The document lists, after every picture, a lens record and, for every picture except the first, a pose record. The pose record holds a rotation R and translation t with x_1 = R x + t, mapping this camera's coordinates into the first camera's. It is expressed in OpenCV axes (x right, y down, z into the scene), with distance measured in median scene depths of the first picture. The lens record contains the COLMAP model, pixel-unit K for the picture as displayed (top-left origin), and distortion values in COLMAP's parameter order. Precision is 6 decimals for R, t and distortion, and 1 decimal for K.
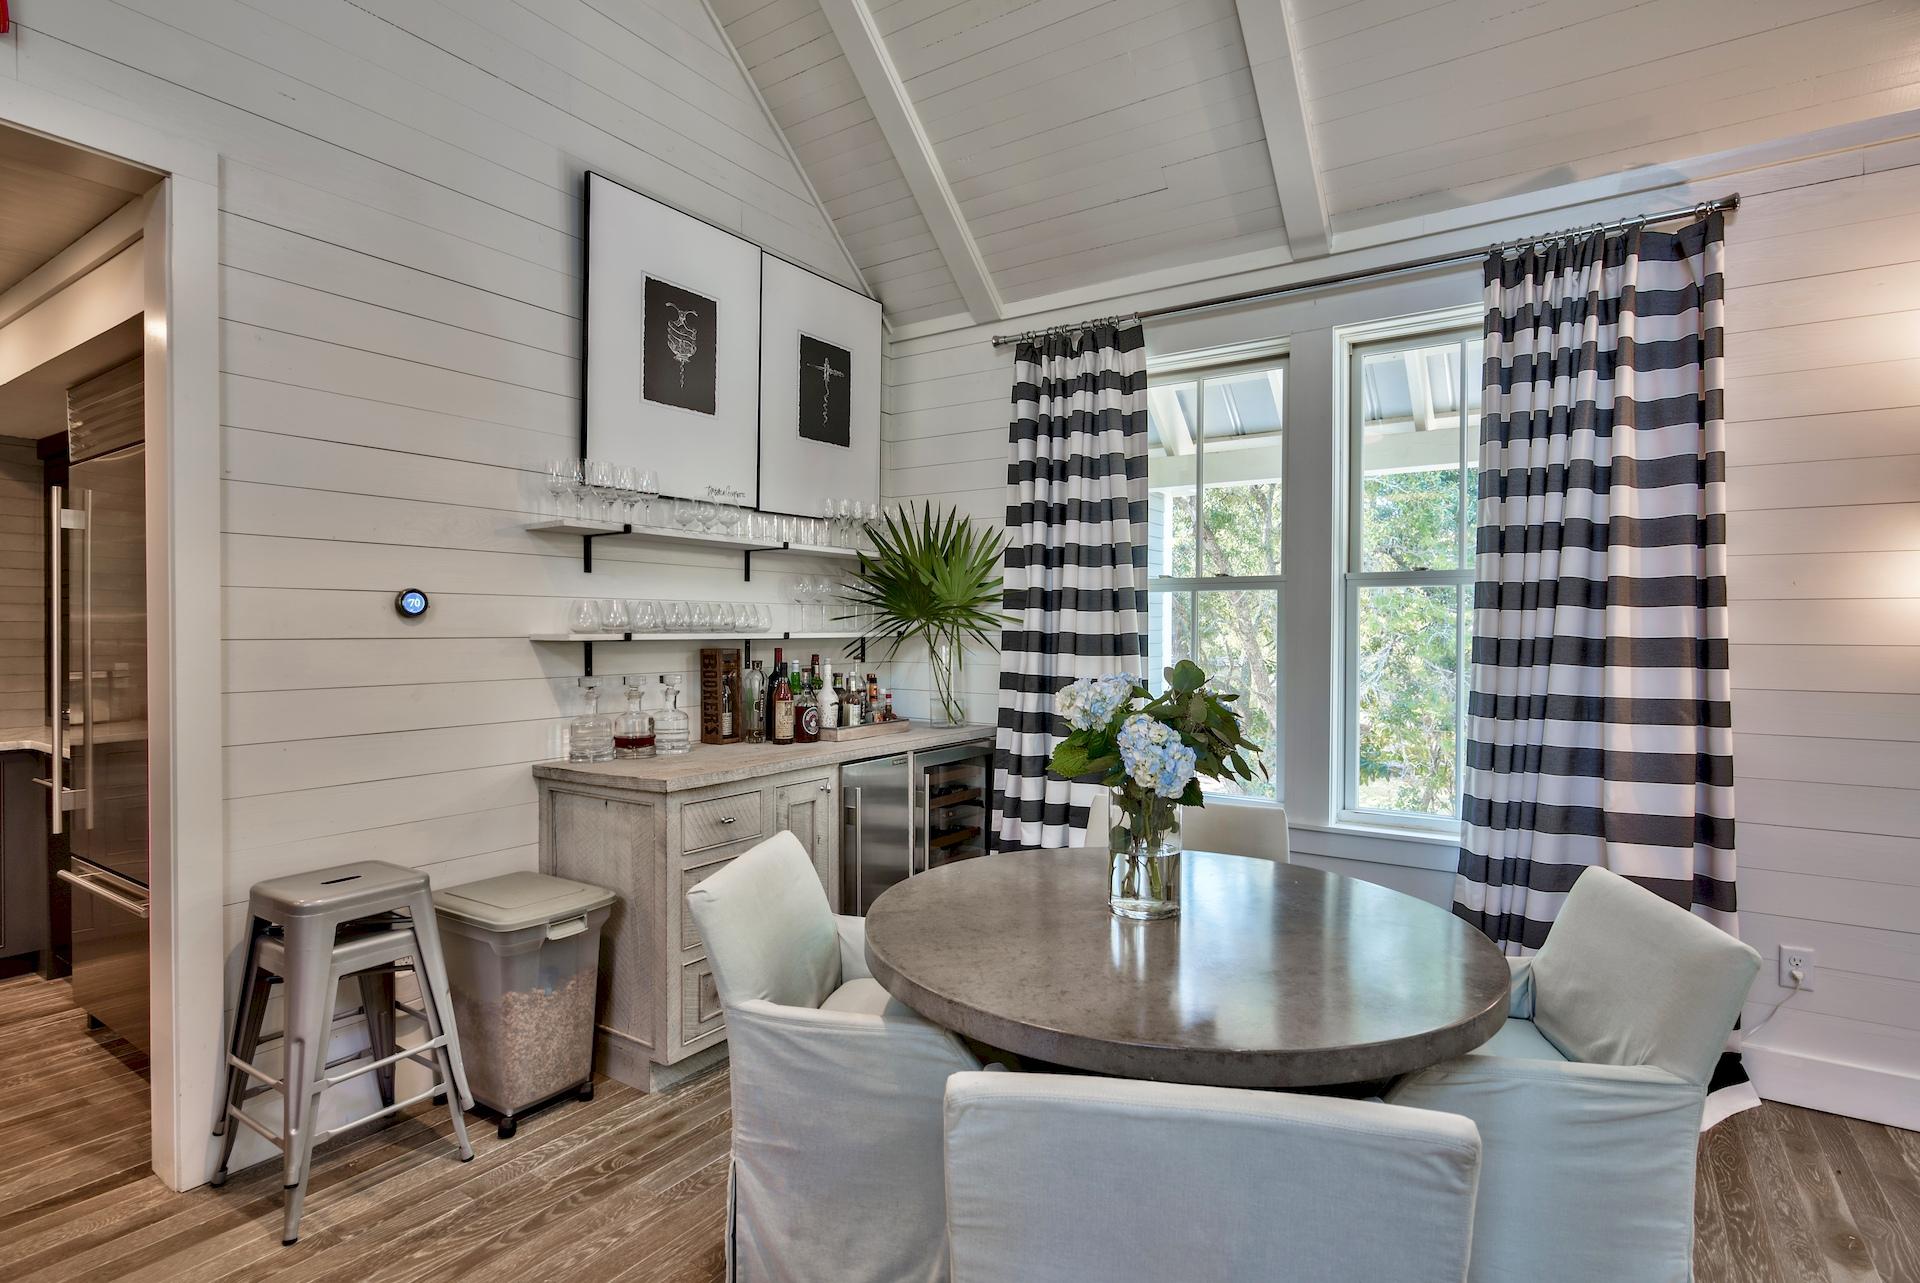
lens RADIAL K [[950.0, 0, 915.9], [0, 950.0, 639.3], [0, 0, 1]] dist [-0.004110, -0.000959]
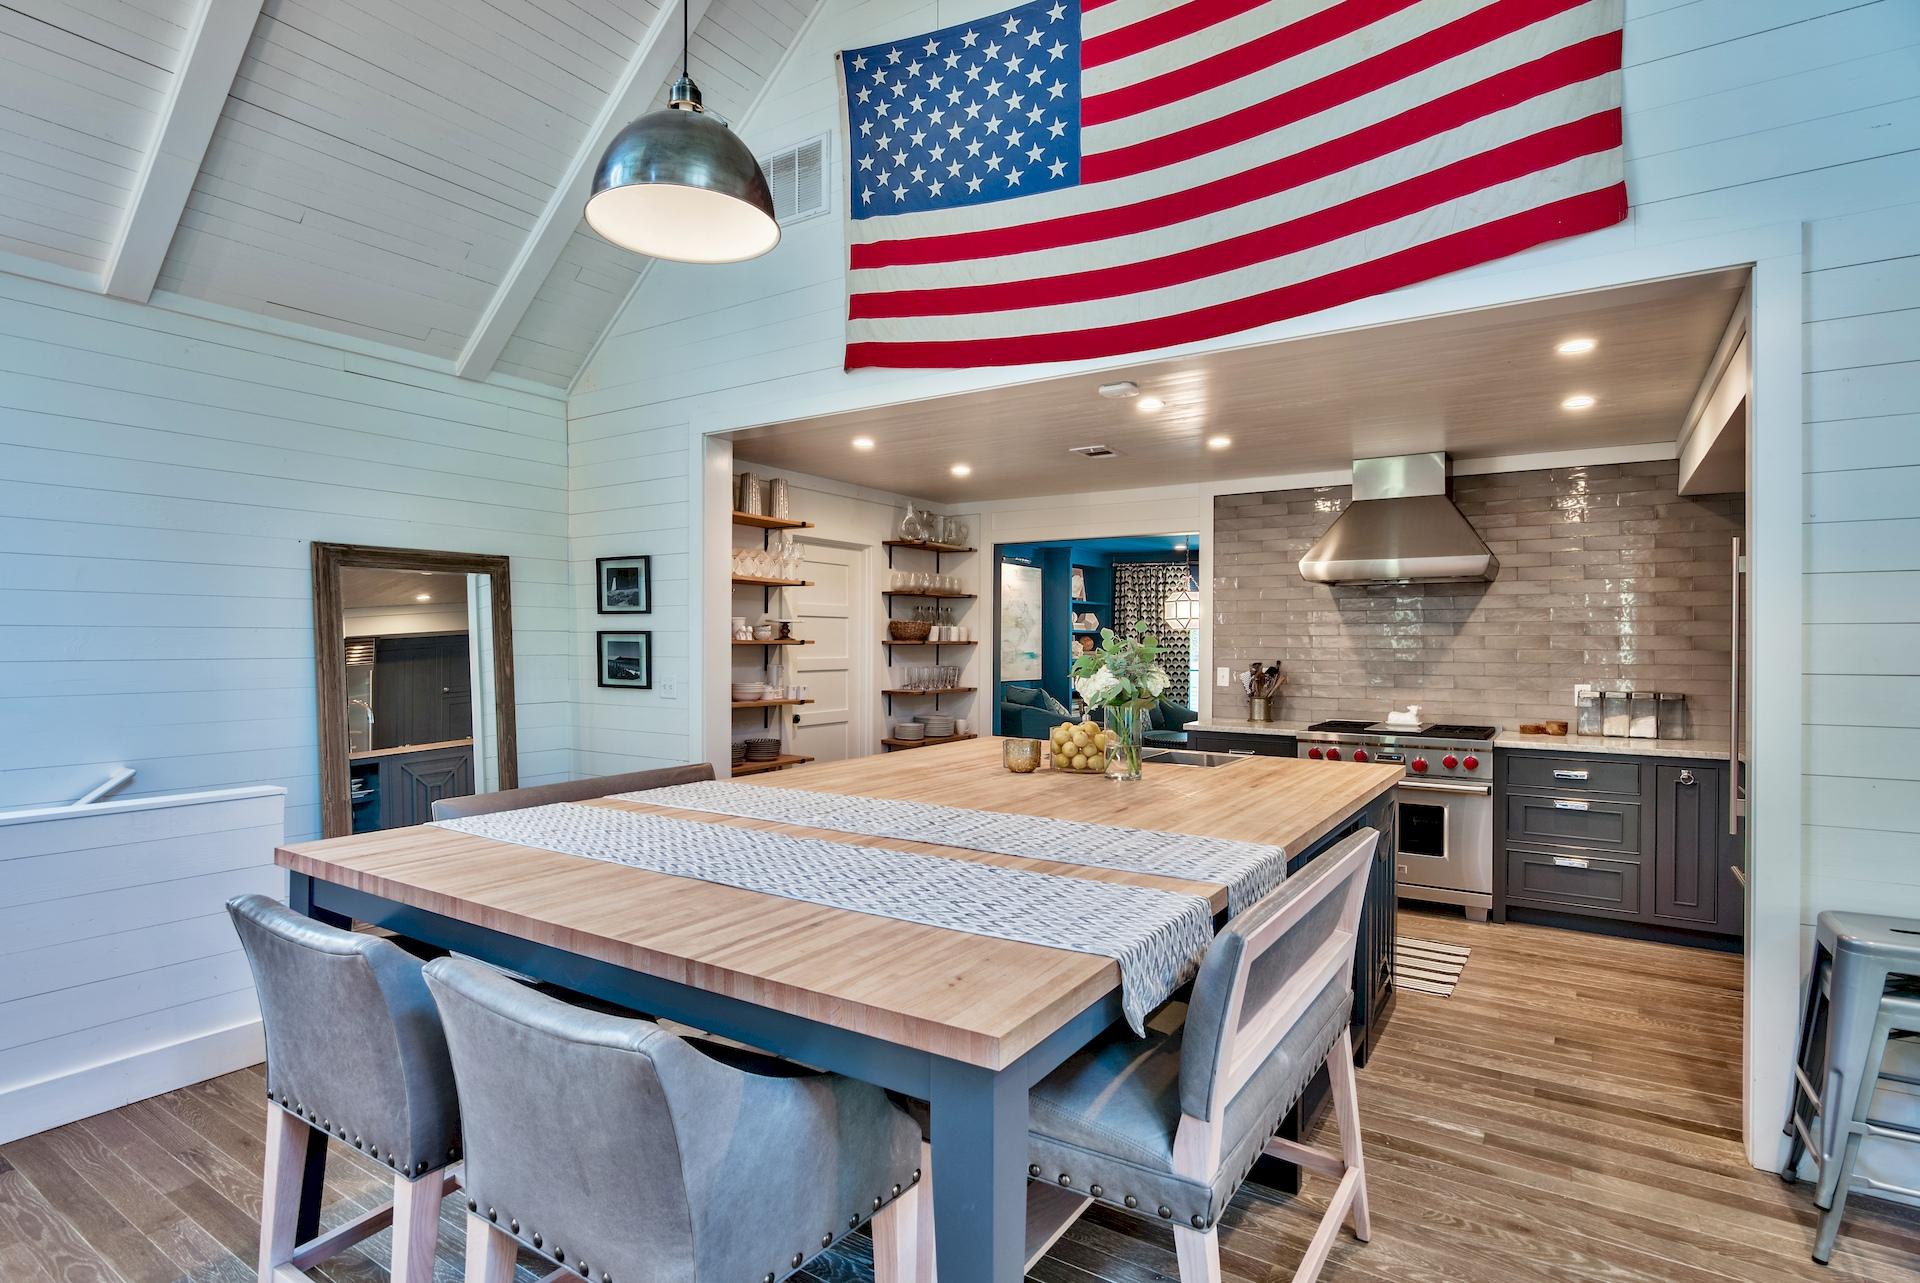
lens RADIAL K [[938.1, 0, 1017.1], [0, 938.1, 652.0], [0, 0, 1]] dist [0.018589, -0.000886]
pose [[0.082951, 0.005514, -0.996538, 0.170665], [-0.013271, 0.999902, 0.004428, -0.011463], [0.996465, 0.012858, 0.083016, 0.019049]]
